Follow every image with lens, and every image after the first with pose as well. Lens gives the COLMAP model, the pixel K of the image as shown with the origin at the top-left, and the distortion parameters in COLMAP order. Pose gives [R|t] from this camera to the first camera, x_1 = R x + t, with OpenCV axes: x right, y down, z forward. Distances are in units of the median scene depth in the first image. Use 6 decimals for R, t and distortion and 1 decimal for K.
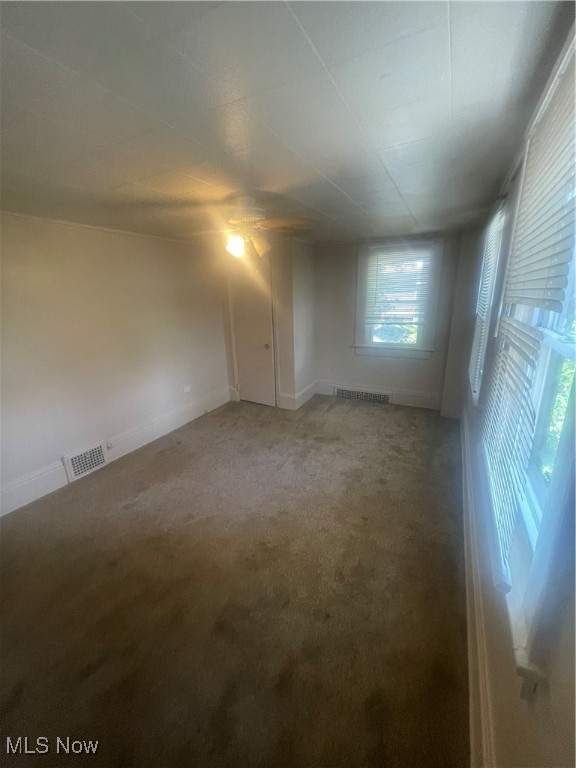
lens RADIAL K [[310.8, 0, 287.5], [0, 310.8, 384.4], [0, 0, 1]] dist [0.013204, 0.000048]
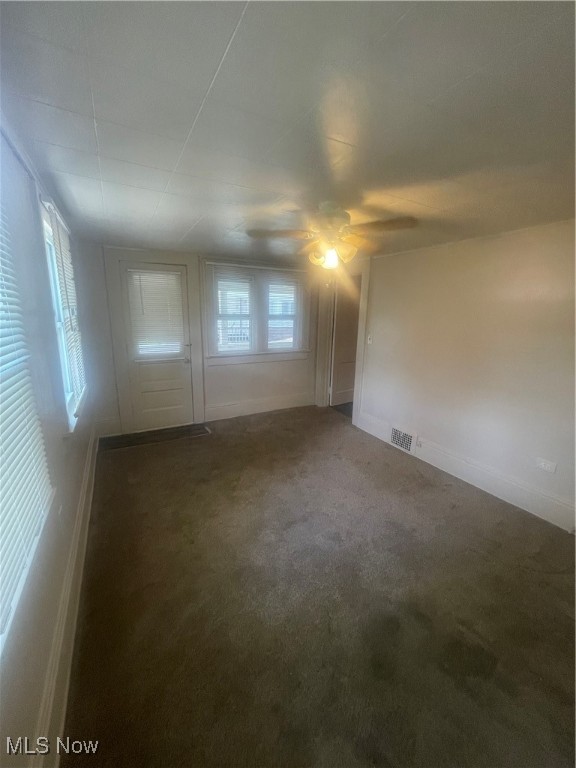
lens RADIAL K [[310.8, 0, 287.1], [0, 310.8, 381.8], [0, 0, 1]] dist [0.013204, 0.000048]
pose [[-0.574319, 0.197152, -0.794537, 0.573906], [-0.236322, 0.889317, 0.391493, -0.343772], [0.783779, 0.412608, -0.464161, 1.139391]]
